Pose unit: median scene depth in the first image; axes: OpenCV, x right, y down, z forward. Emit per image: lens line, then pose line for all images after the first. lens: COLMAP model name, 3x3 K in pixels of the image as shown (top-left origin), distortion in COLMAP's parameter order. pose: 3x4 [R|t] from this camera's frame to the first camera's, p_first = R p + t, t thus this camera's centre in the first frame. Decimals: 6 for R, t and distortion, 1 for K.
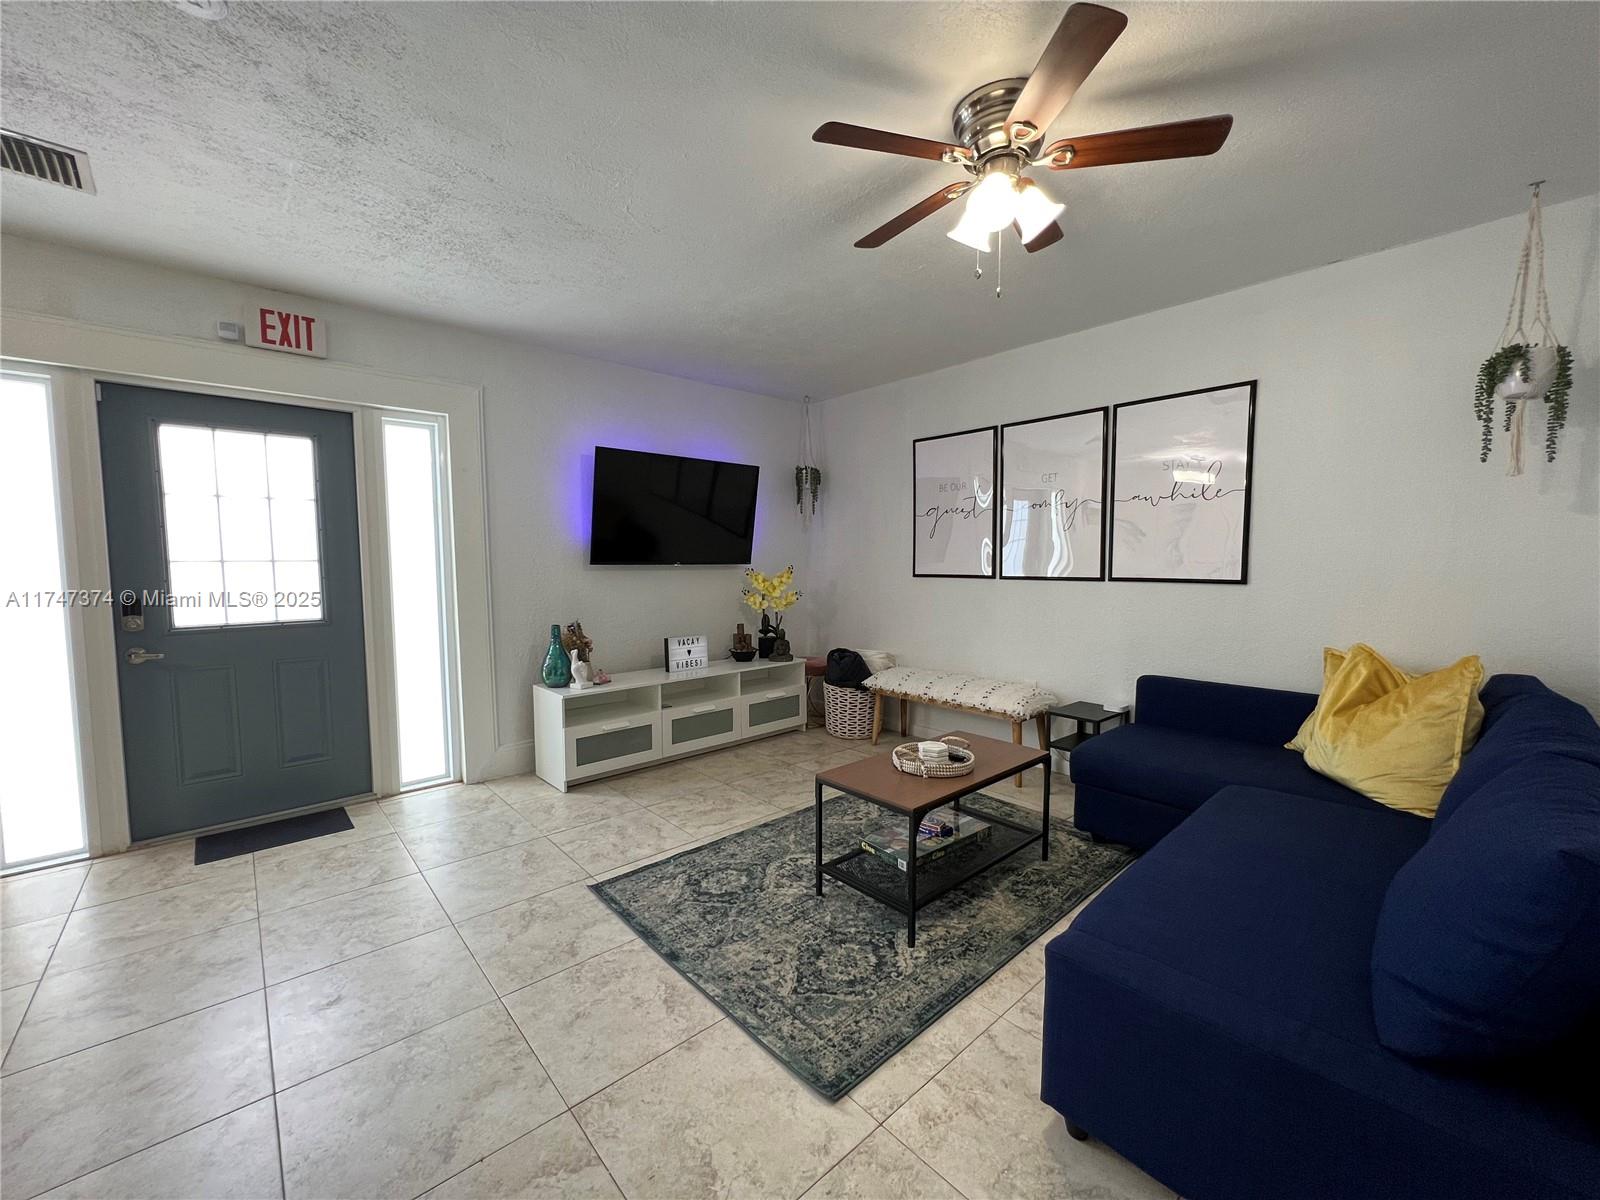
lens RADIAL K [[639.6, 0, 796.4], [0, 639.6, 603.9], [0, 0, 1]] dist [-0.002772, 0.000822]
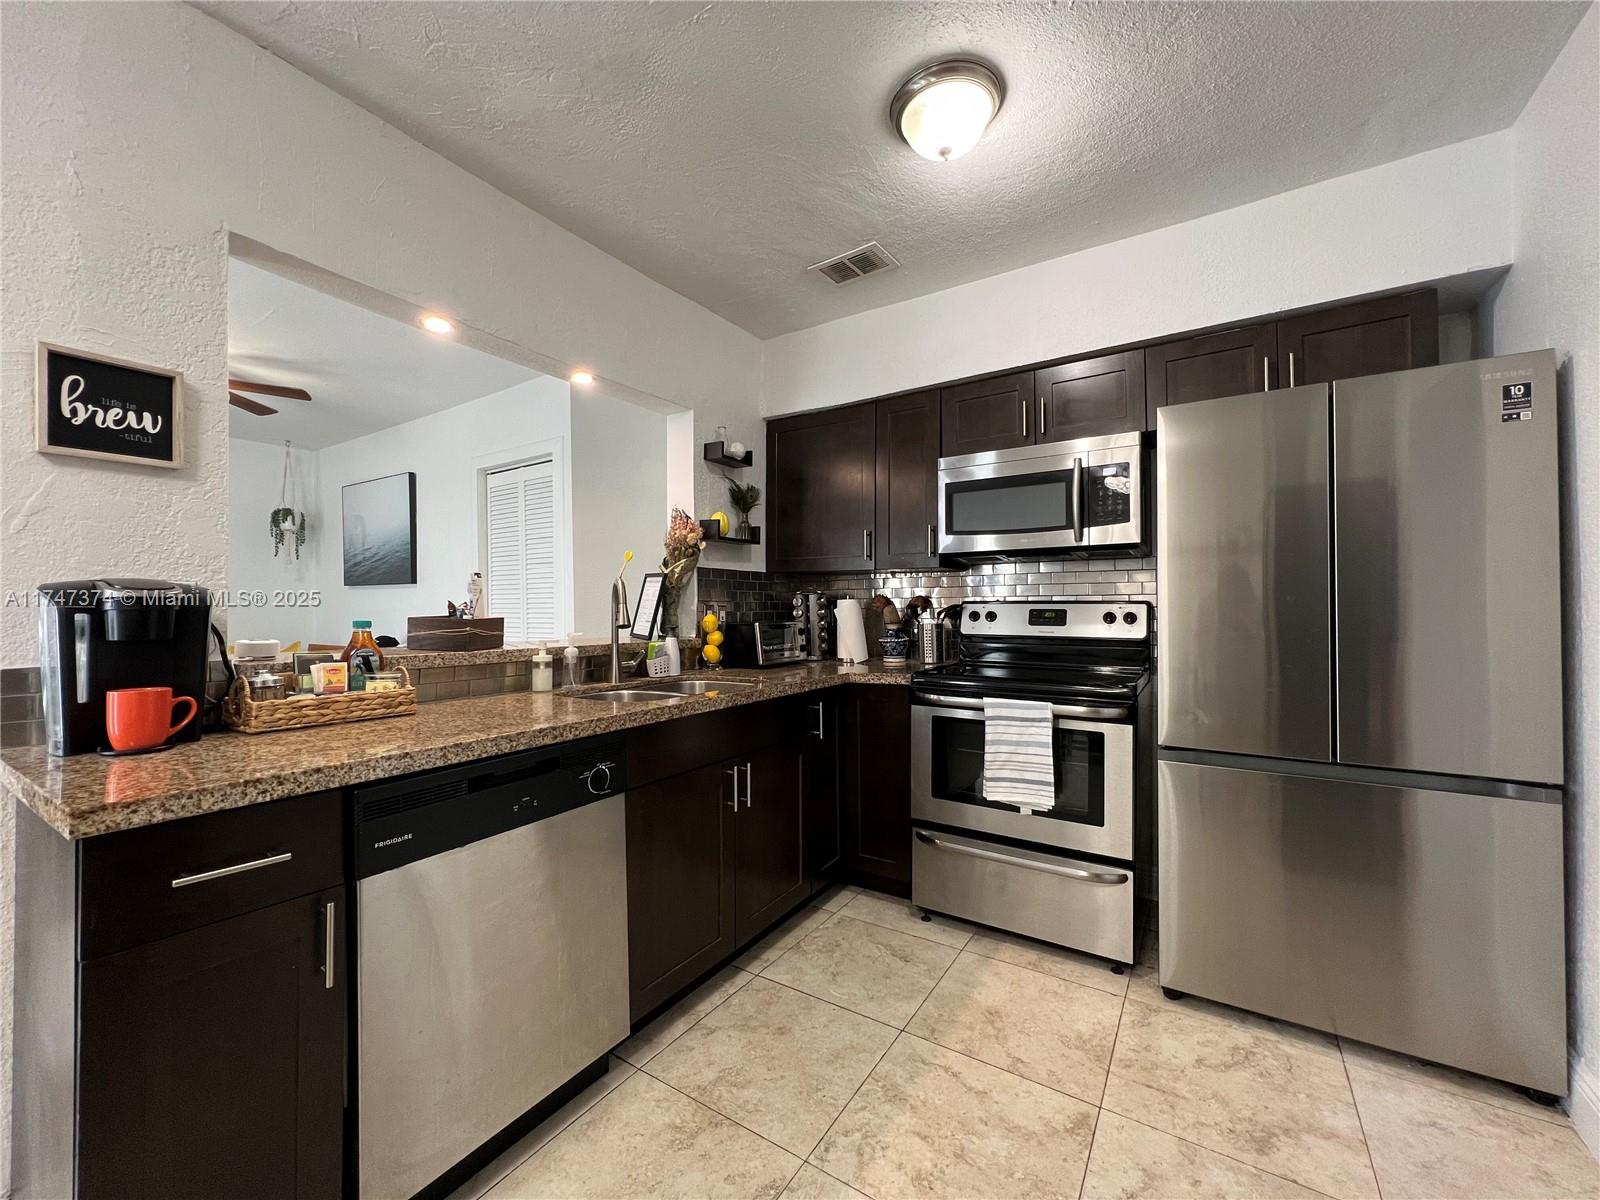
lens RADIAL K [[639.6, 0, 799.1], [0, 639.6, 602.4], [0, 0, 1]] dist [-0.002772, 0.000822]
pose [[-0.264772, 0.012426, 0.964231, -1.124306], [0.074979, 0.997155, 0.007739, 0.037390], [-0.961392, 0.074346, -0.264950, -0.097471]]
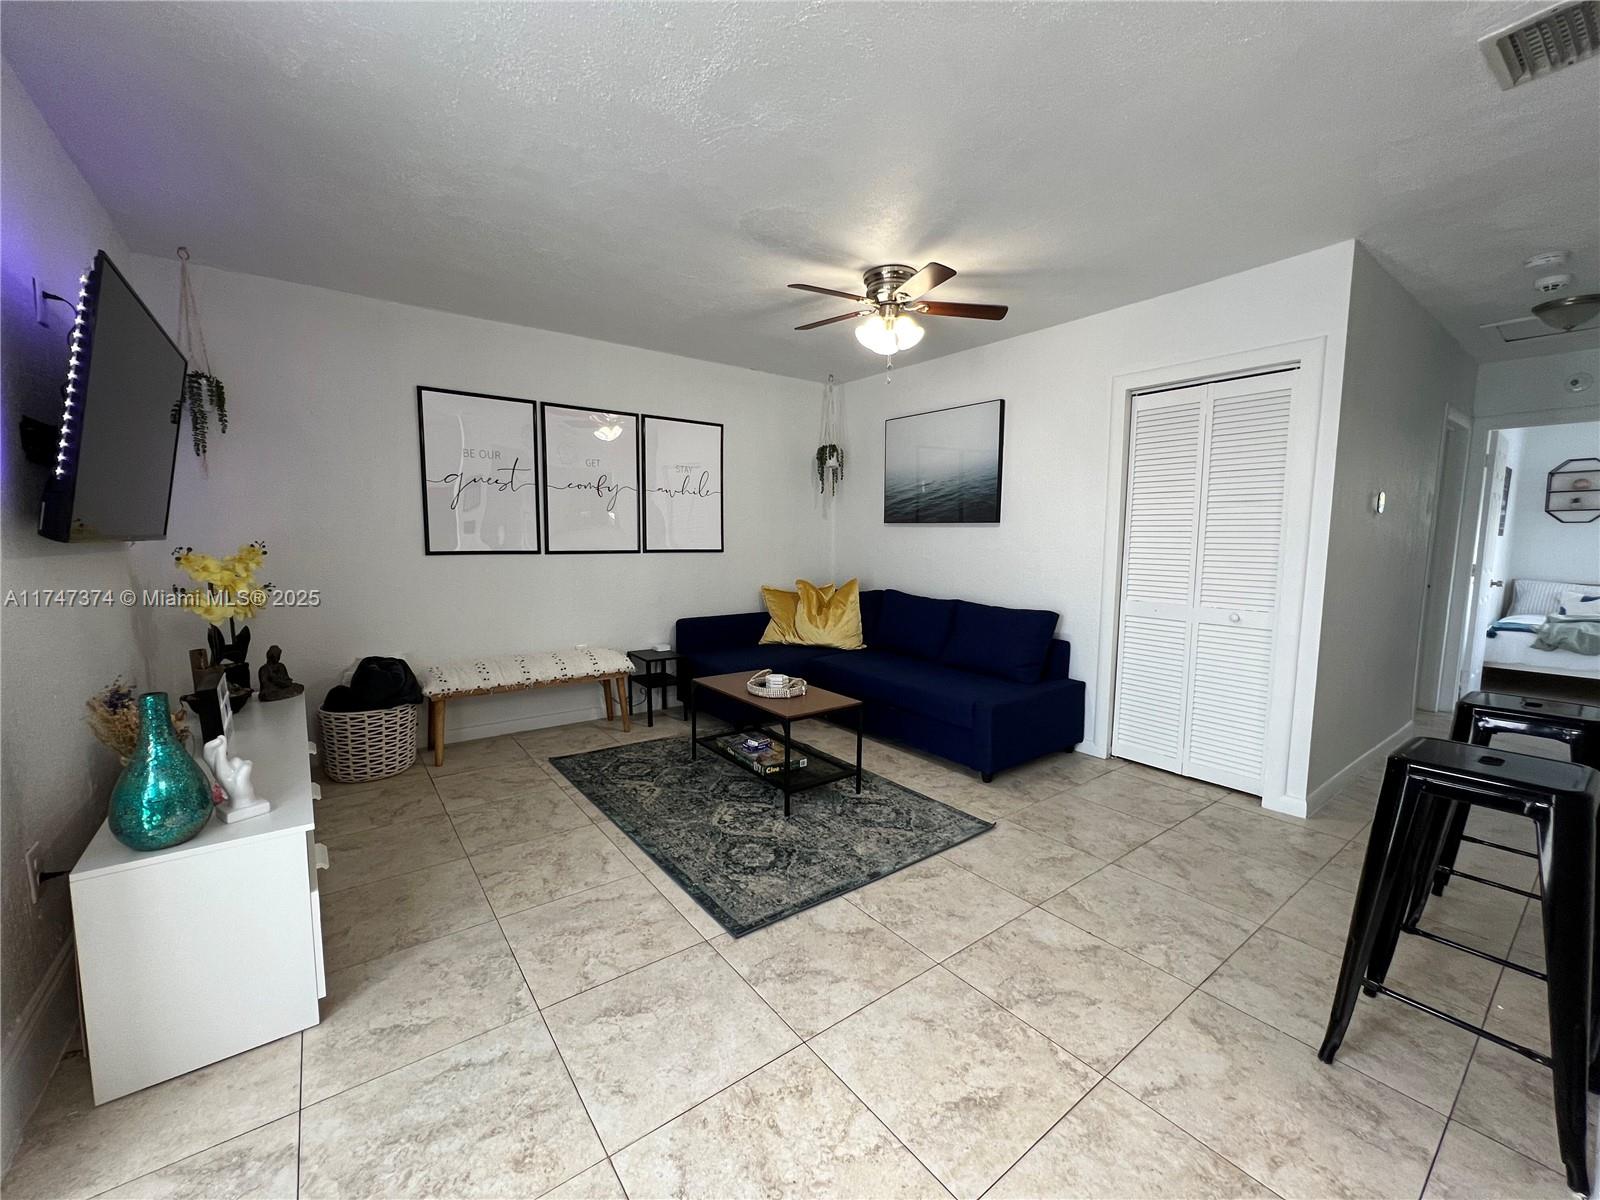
lens RADIAL K [[639.6, 0, 794.9], [0, 639.6, 603.6], [0, 0, 1]] dist [-0.002772, 0.000822]
pose [[0.087941, -0.100749, 0.991018, -0.888072], [0.060031, 0.993600, 0.095684, -0.045408], [-0.994315, 0.051078, 0.093426, 0.677169]]
